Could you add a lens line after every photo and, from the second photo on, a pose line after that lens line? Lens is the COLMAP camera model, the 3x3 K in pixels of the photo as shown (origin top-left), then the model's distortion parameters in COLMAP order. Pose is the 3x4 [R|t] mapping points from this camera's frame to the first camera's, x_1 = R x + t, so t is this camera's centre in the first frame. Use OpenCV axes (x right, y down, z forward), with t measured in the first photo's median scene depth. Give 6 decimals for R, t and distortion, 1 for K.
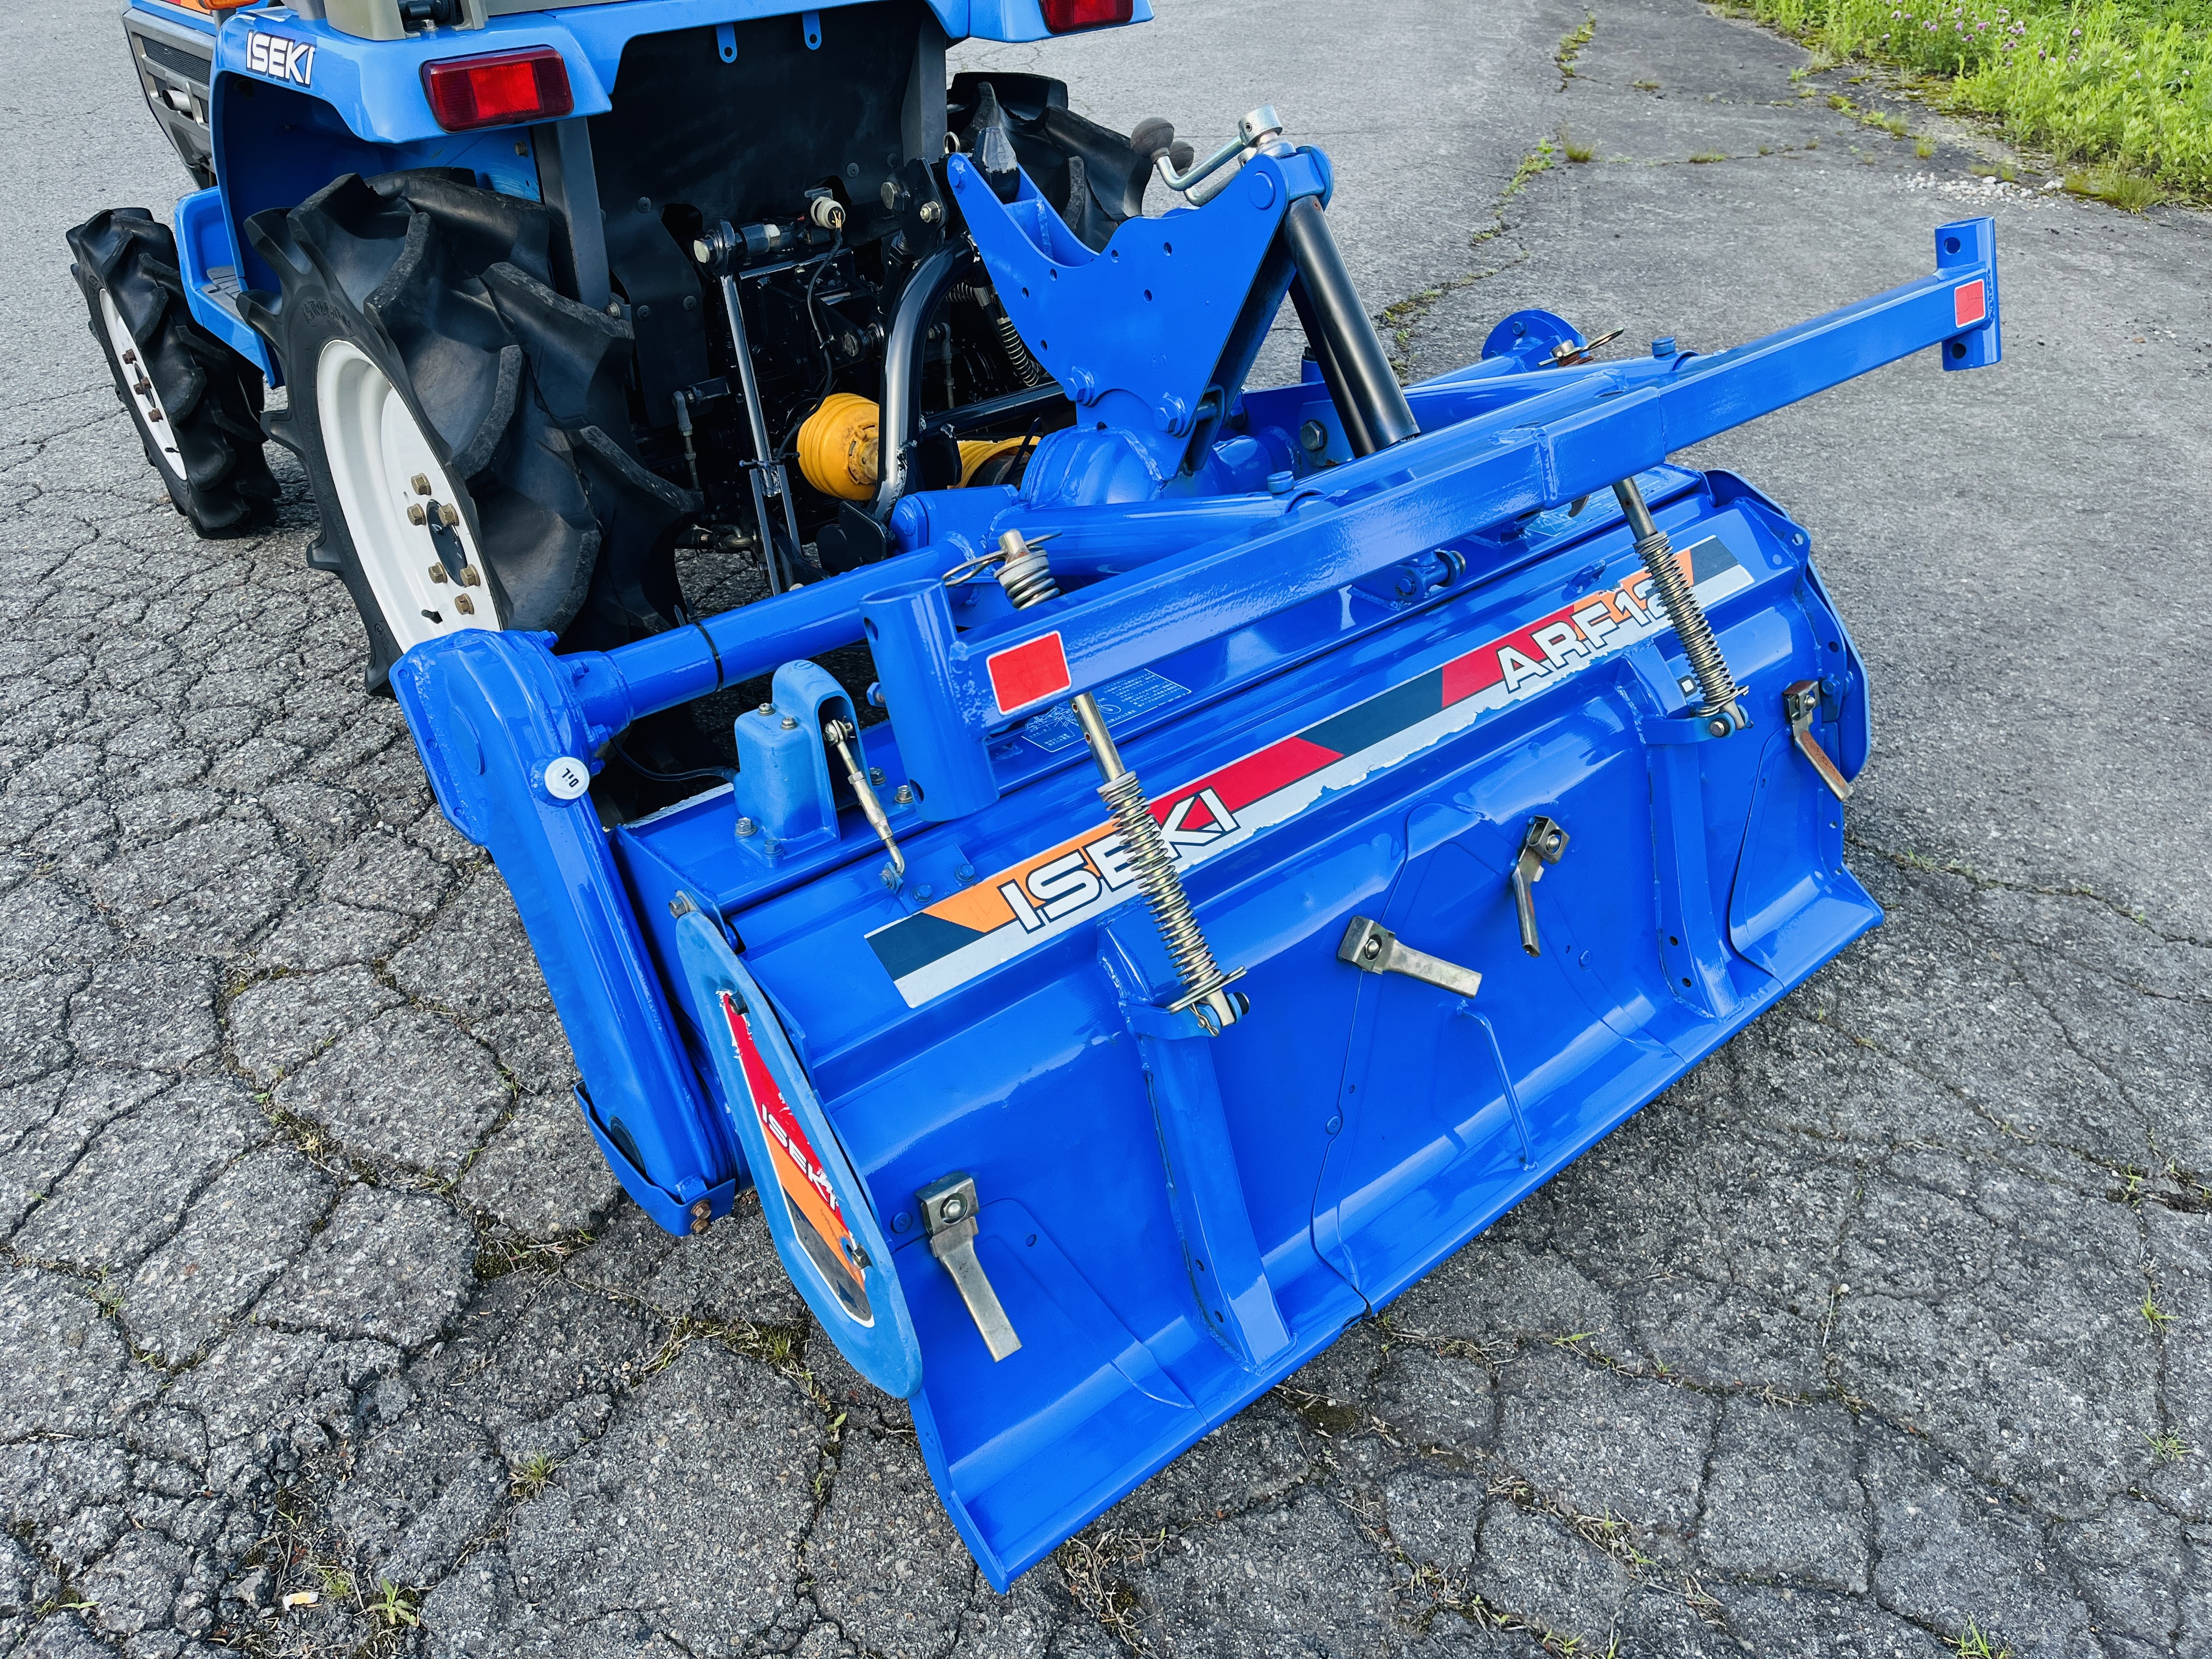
lens RADIAL K [[1664.3, 0, 1106.0], [0, 1664.3, 829.5], [0, 0, 1]] dist [0.083355, -0.123844]
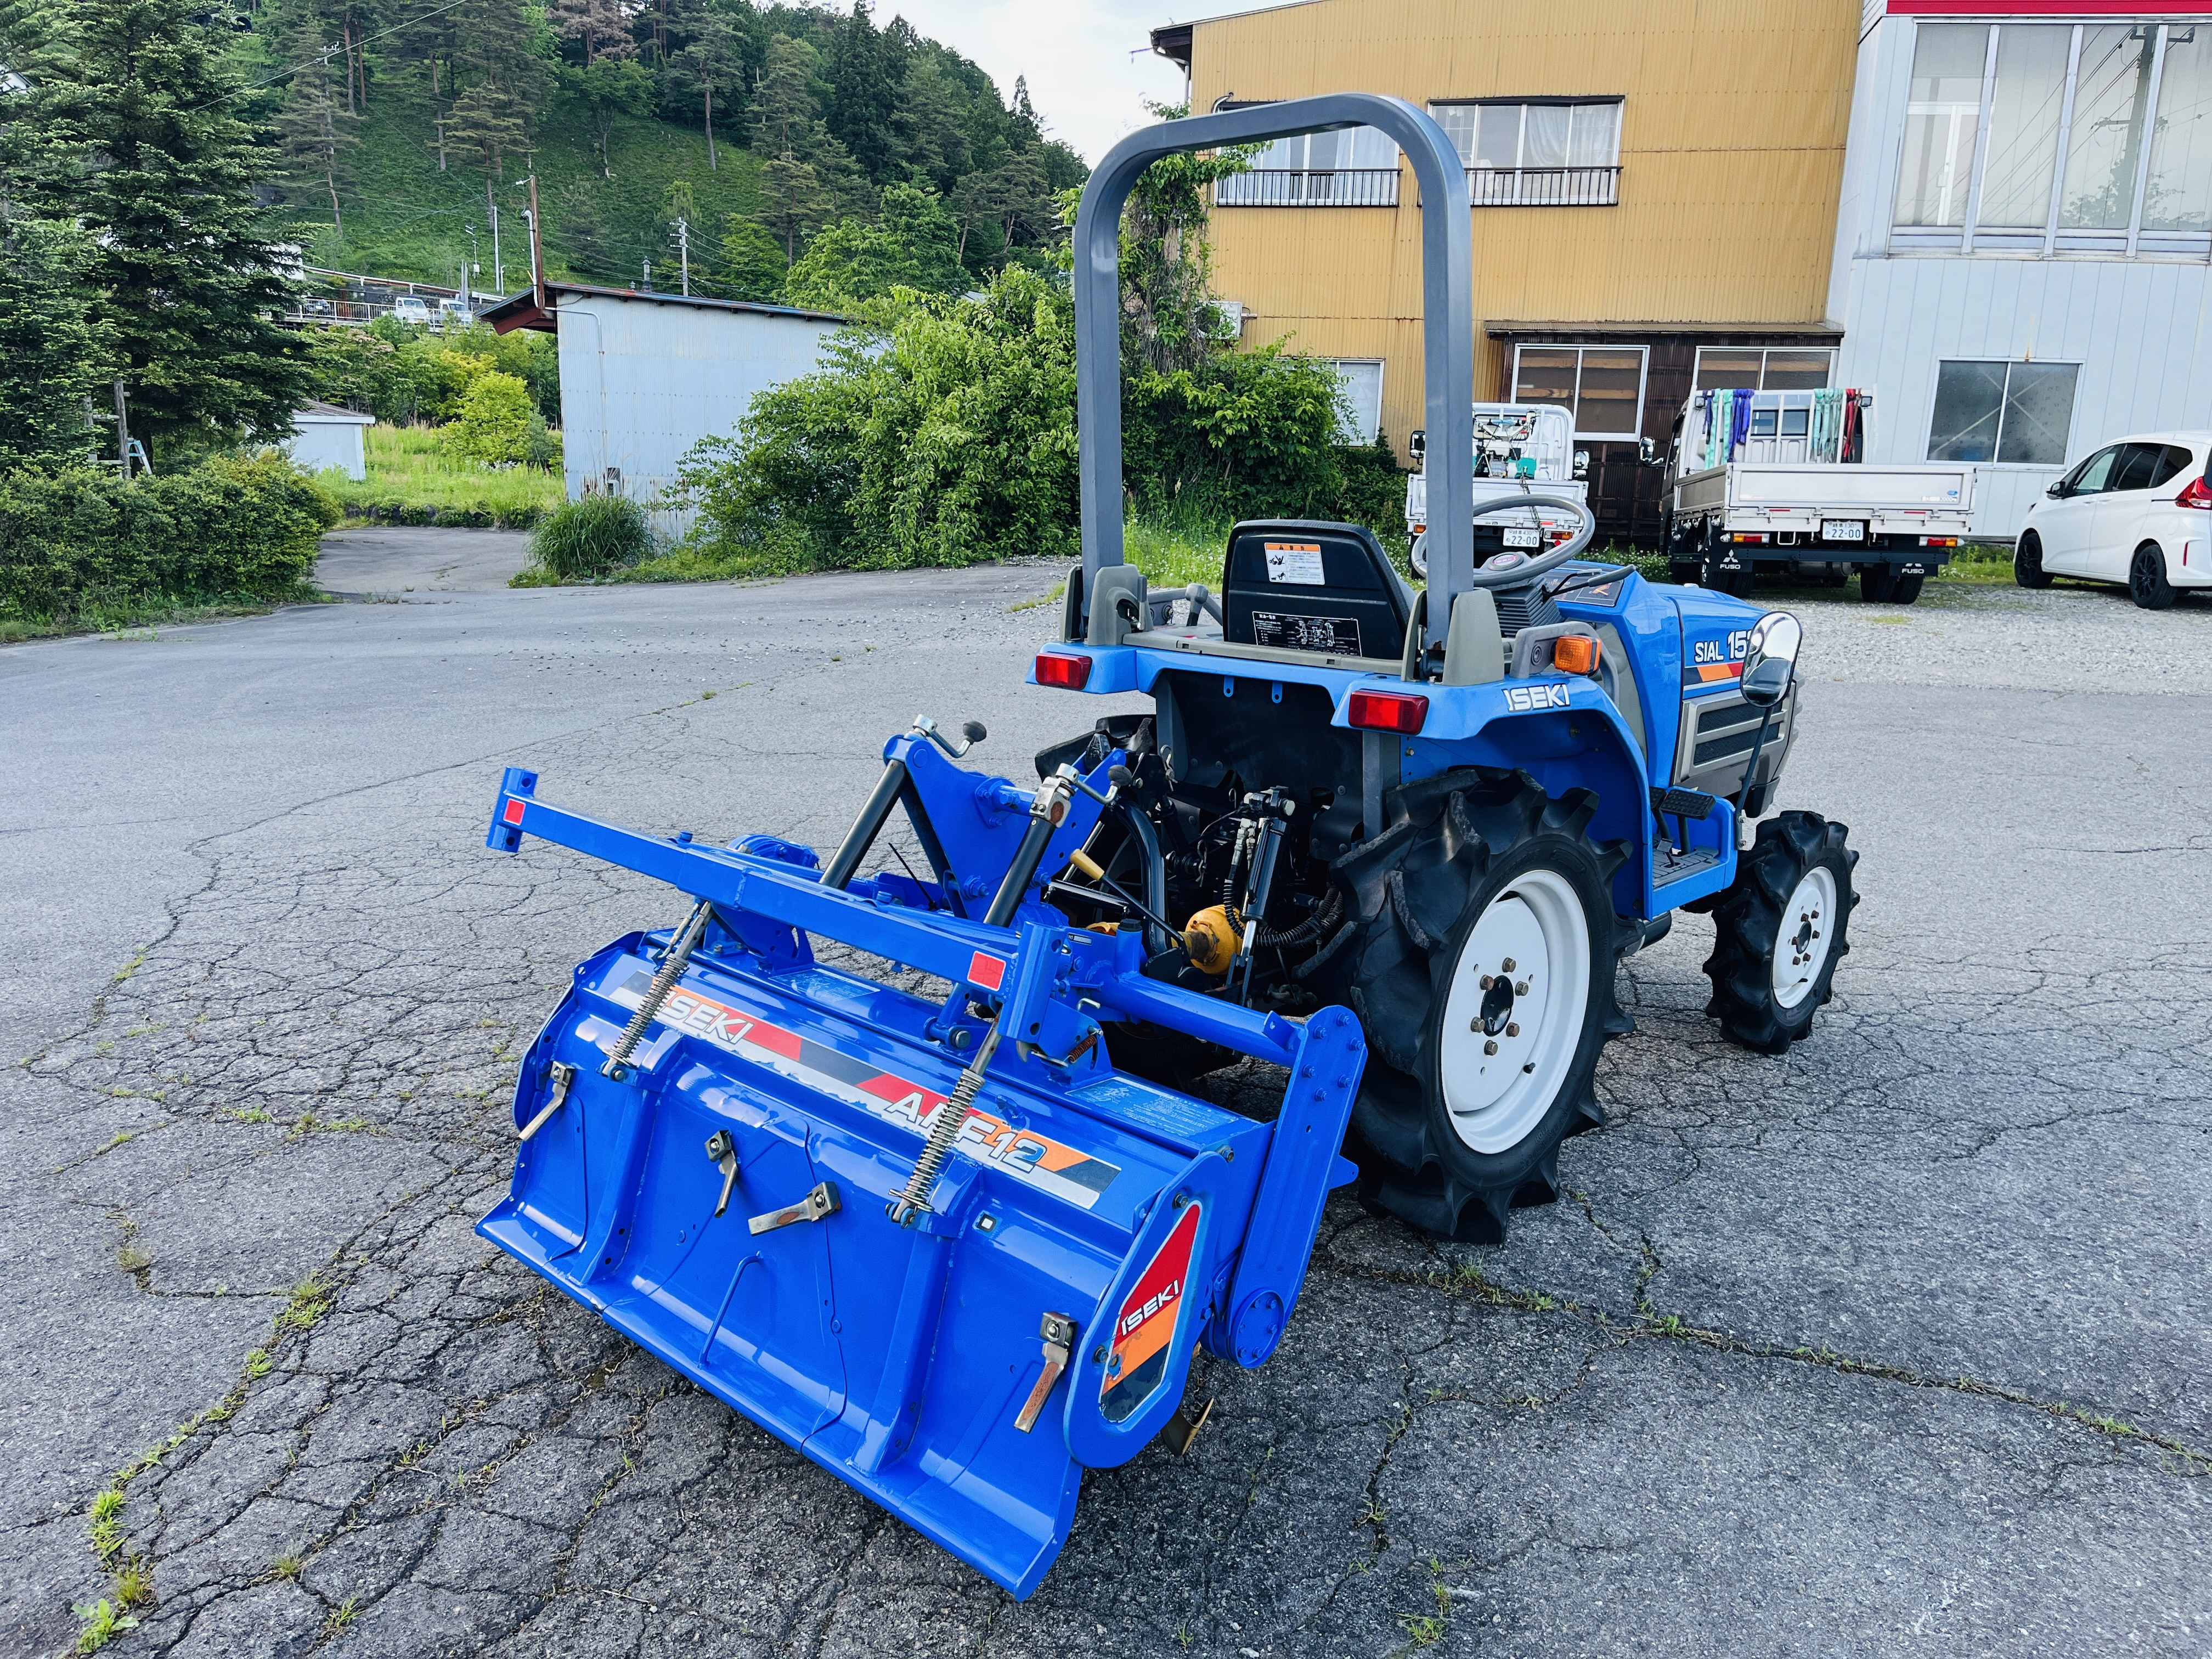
lens RADIAL K [[1664.3, 0, 1106.0], [0, 1664.3, 829.5], [0, 0, 1]] dist [0.083355, -0.123844]
pose [[0.117888, 0.236965, -0.964339, 1.582341], [-0.566643, 0.813541, 0.130639, -0.569891], [0.815486, 0.531035, 0.230182, 0.684356]]
